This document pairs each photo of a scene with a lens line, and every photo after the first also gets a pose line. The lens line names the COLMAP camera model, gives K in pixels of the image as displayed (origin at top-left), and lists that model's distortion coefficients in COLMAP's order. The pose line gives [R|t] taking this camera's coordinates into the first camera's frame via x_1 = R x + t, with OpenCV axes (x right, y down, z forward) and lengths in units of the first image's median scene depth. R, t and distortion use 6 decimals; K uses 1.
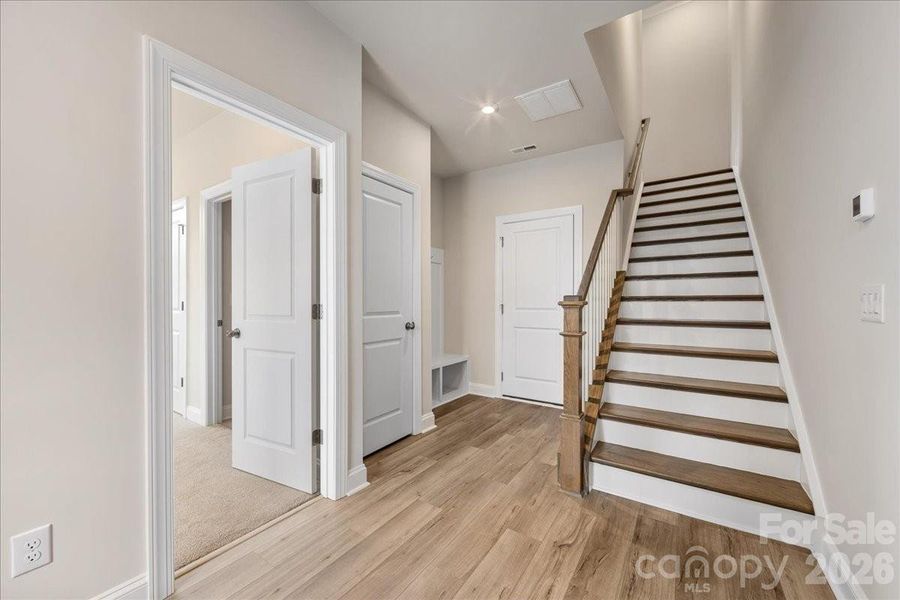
lens RADIAL K [[351.8, 0, 449.7], [0, 351.8, 302.3], [0, 0, 1]] dist [-0.002535, -0.000034]
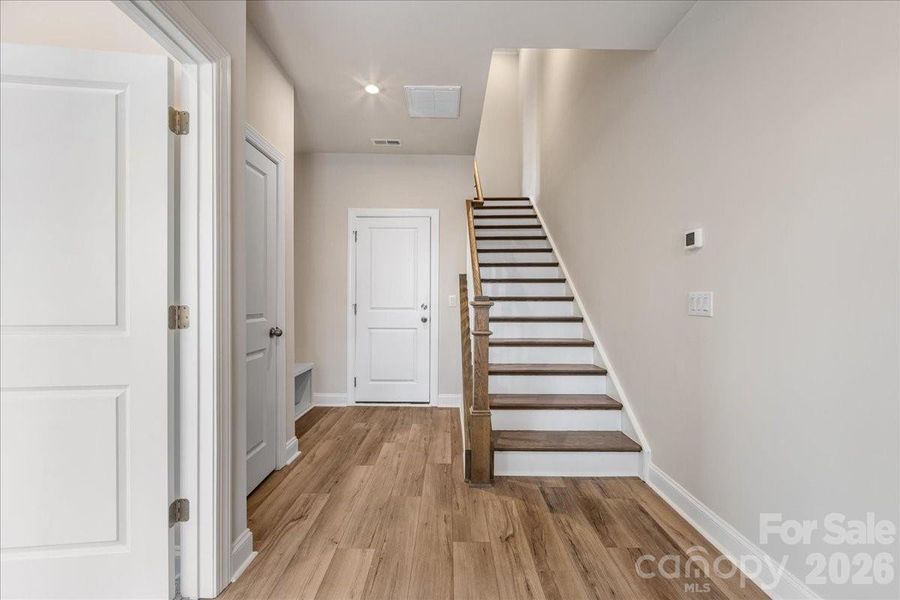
lens RADIAL K [[351.8, 0, 449.7], [0, 351.8, 302.3], [0, 0, 1]] dist [-0.002535, -0.000034]
pose [[0.832303, 0.000026, 0.554321, -0.258118], [-0.002165, 0.999993, 0.003204, -0.003416], [-0.554316, -0.003867, 0.832297, 0.154318]]
